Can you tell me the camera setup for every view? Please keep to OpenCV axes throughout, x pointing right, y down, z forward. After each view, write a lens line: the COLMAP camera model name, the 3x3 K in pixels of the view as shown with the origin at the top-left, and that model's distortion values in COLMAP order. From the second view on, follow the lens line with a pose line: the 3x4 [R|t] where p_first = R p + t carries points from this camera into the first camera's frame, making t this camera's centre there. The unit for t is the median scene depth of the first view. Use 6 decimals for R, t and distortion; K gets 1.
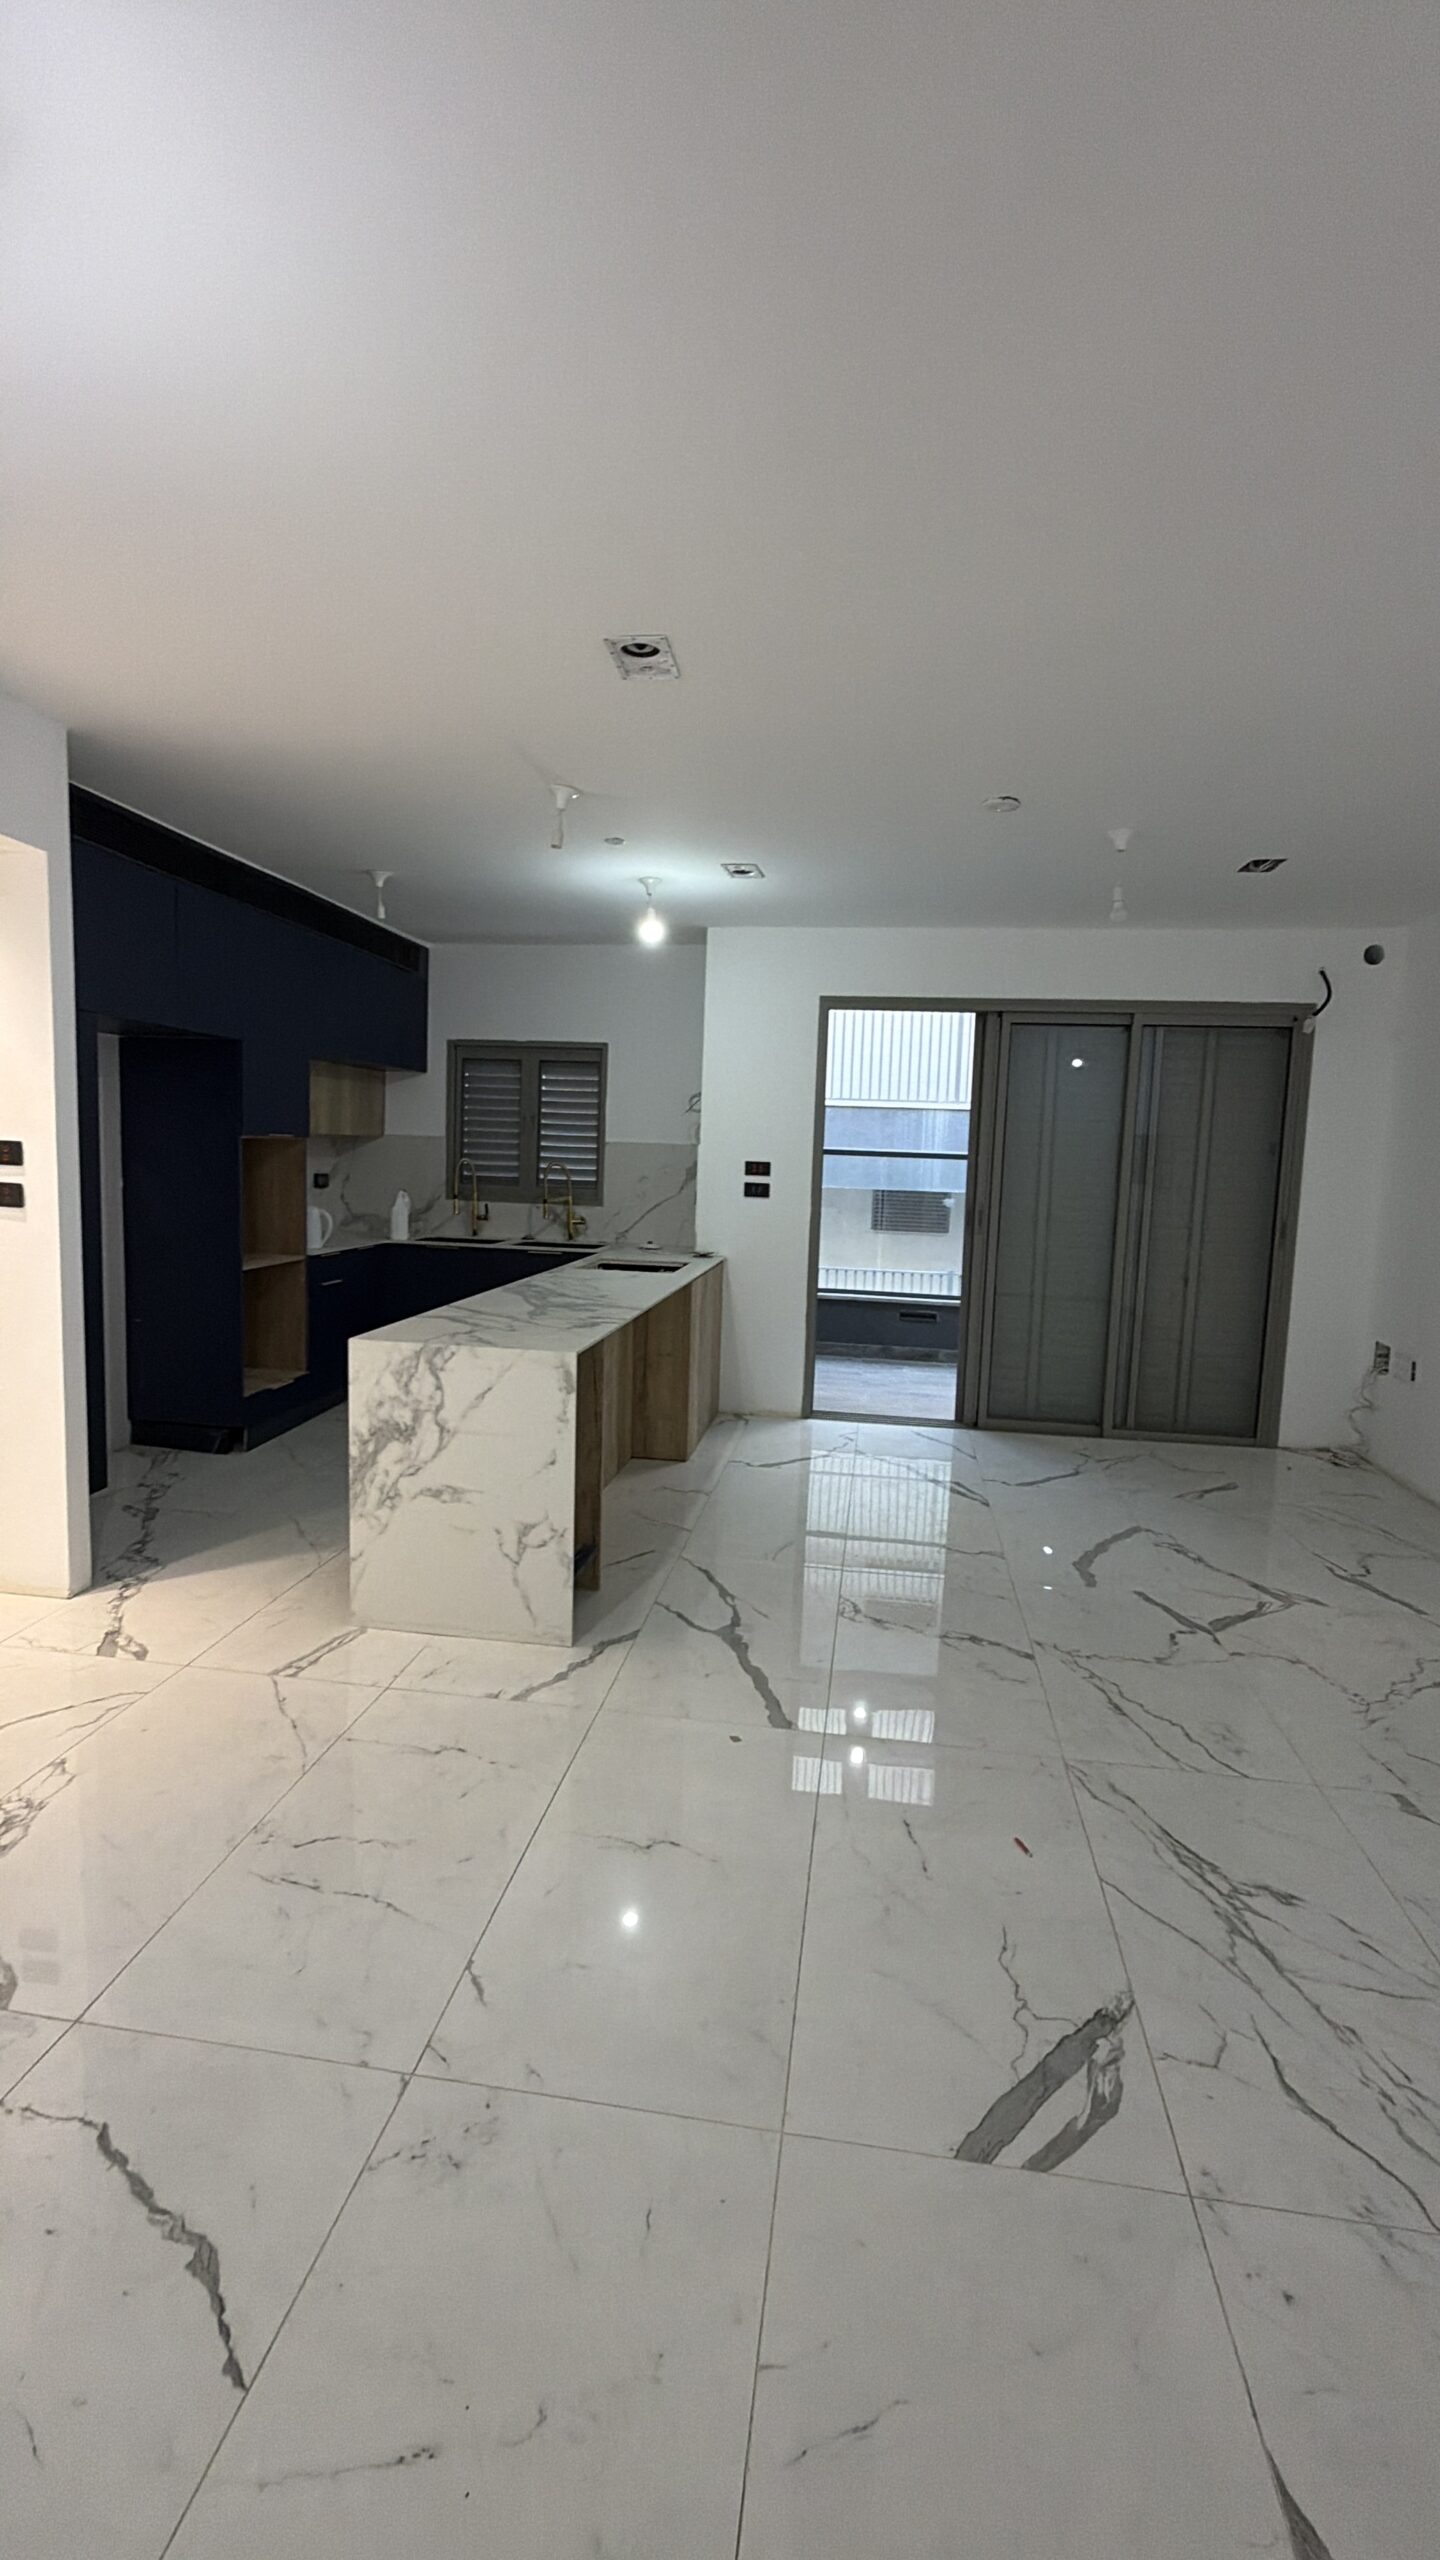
lens RADIAL K [[1132.0, 0, 717.9], [0, 1132.0, 1276.2], [0, 0, 1]] dist [-0.000929, -0.000089]
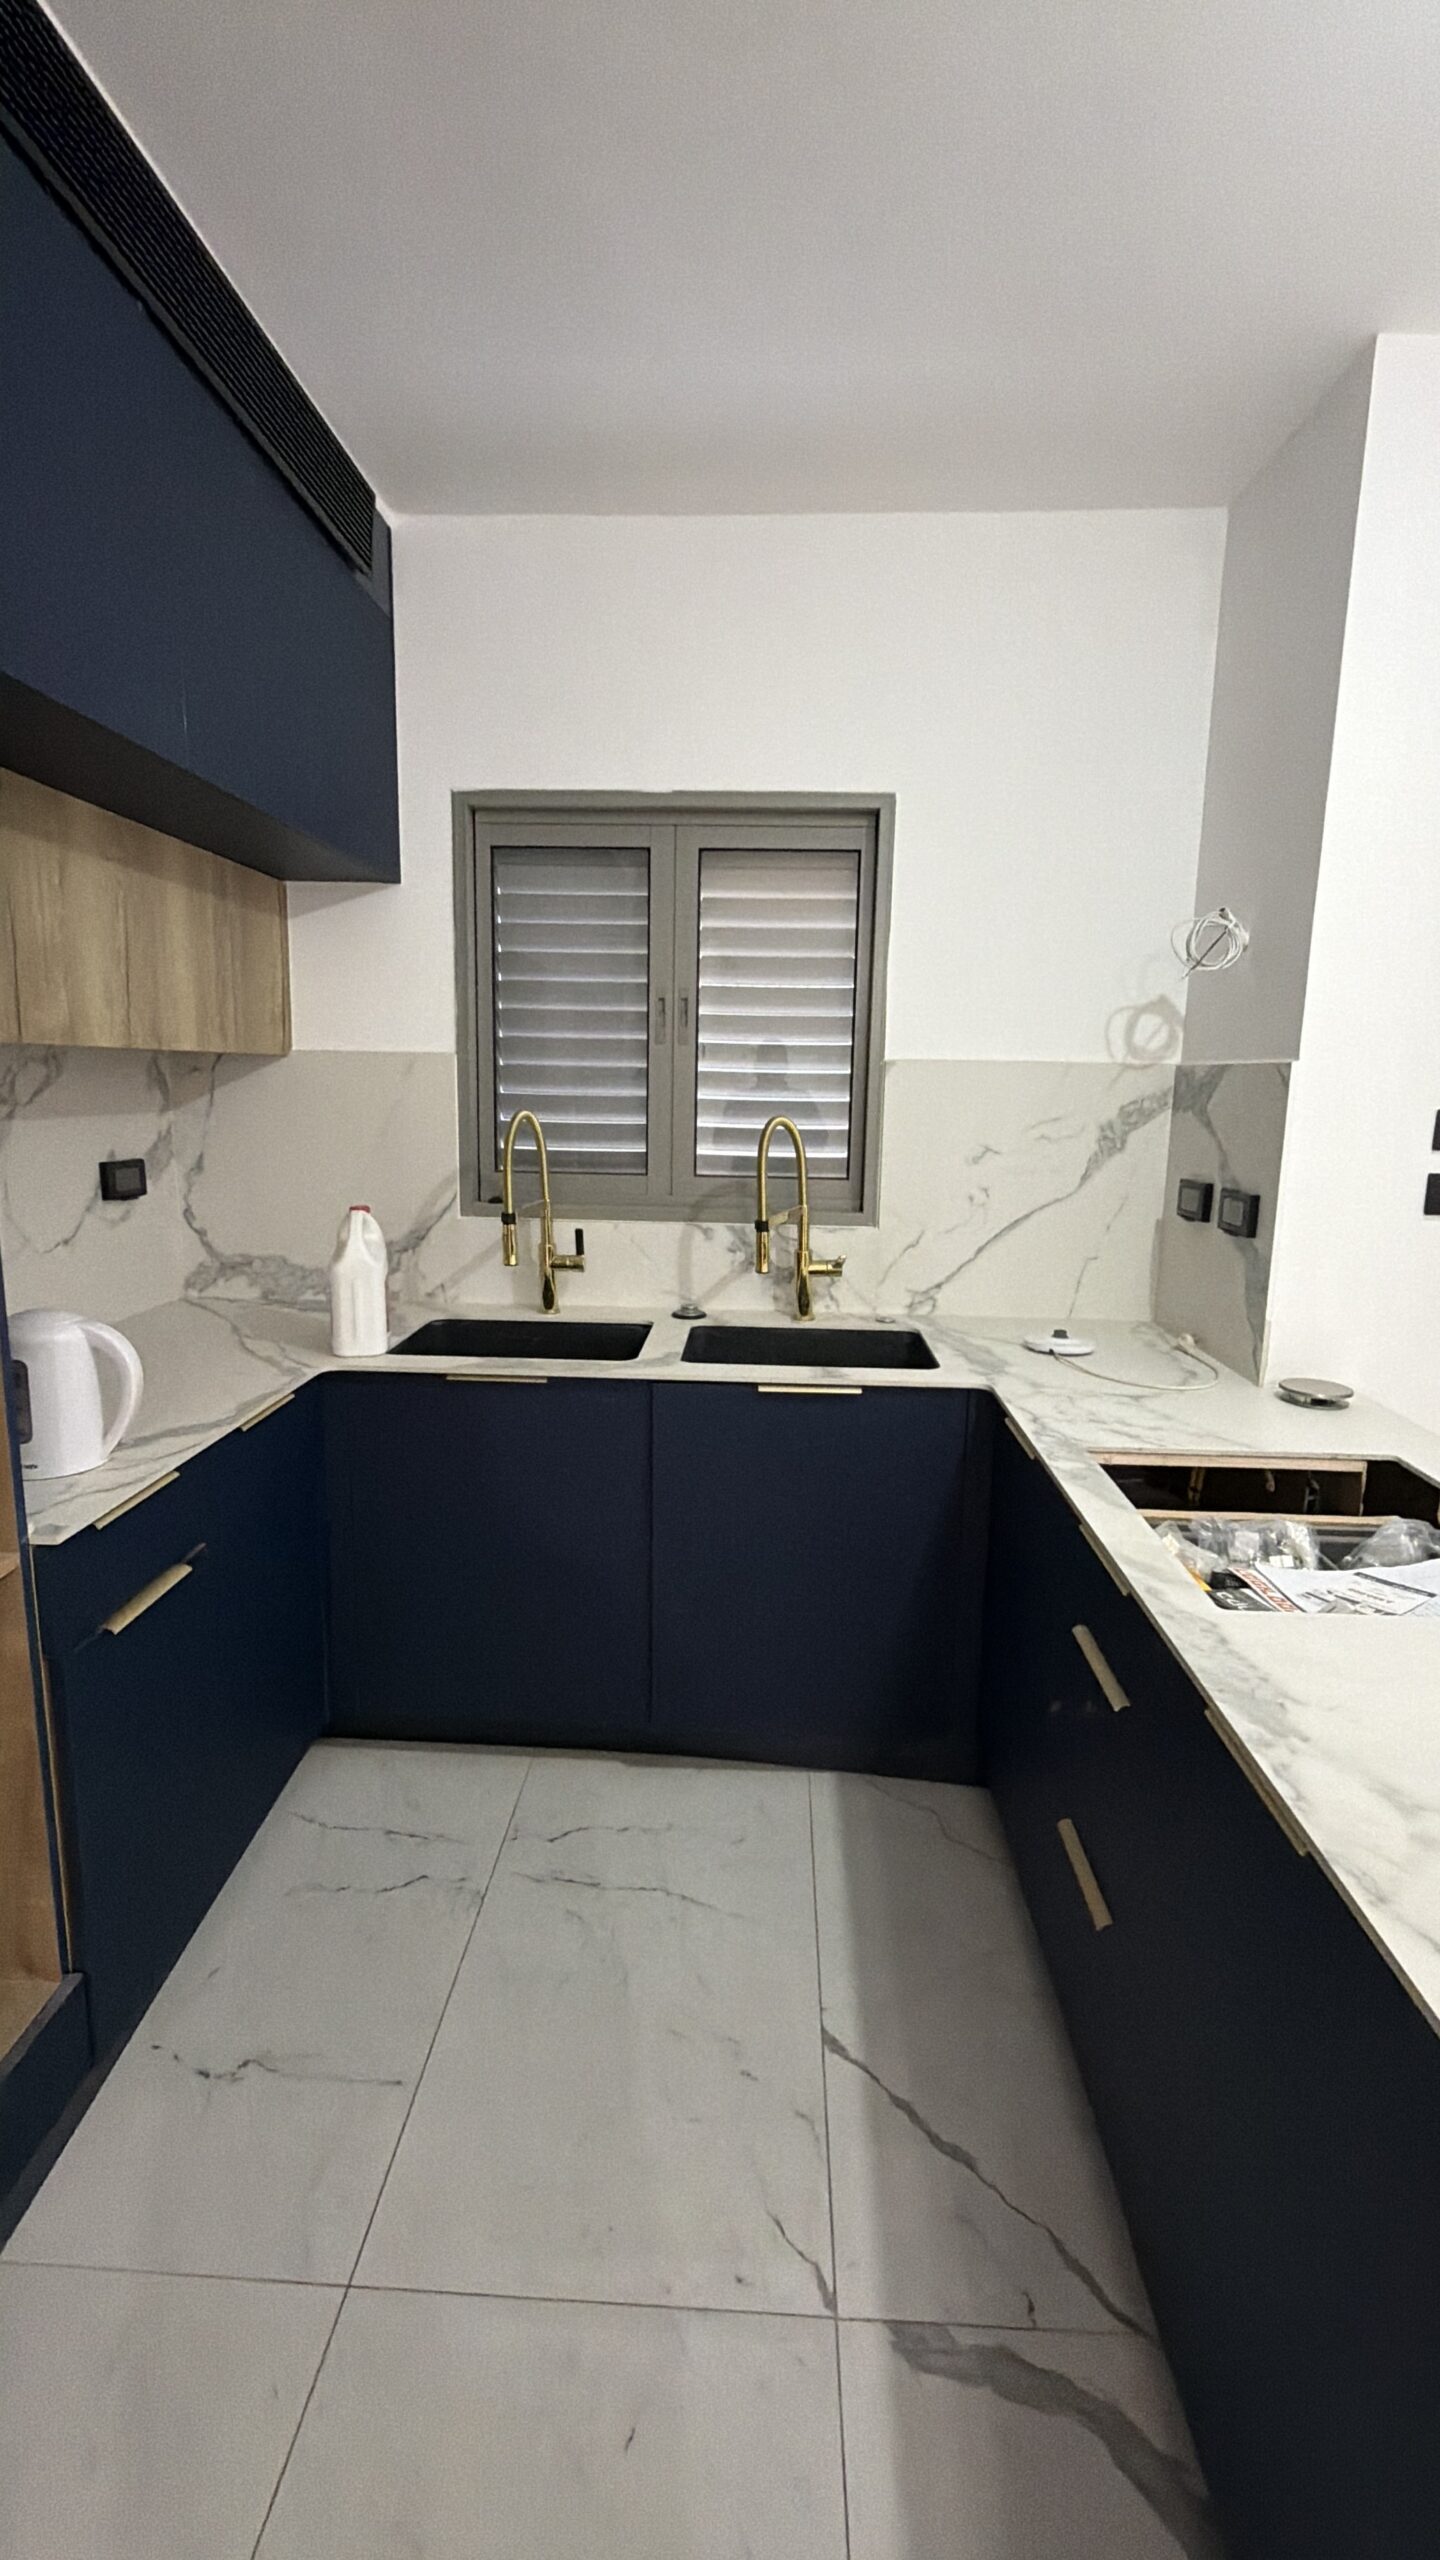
lens RADIAL K [[1132.0, 0, 720.7], [0, 1132.0, 1280.7], [0, 0, 1]] dist [-0.000929, -0.000089]
pose [[0.994376, -0.035407, 0.099810, -0.194226], [0.028632, 0.997239, 0.068519, -0.070503], [-0.101960, -0.065276, 0.992645, 0.609053]]
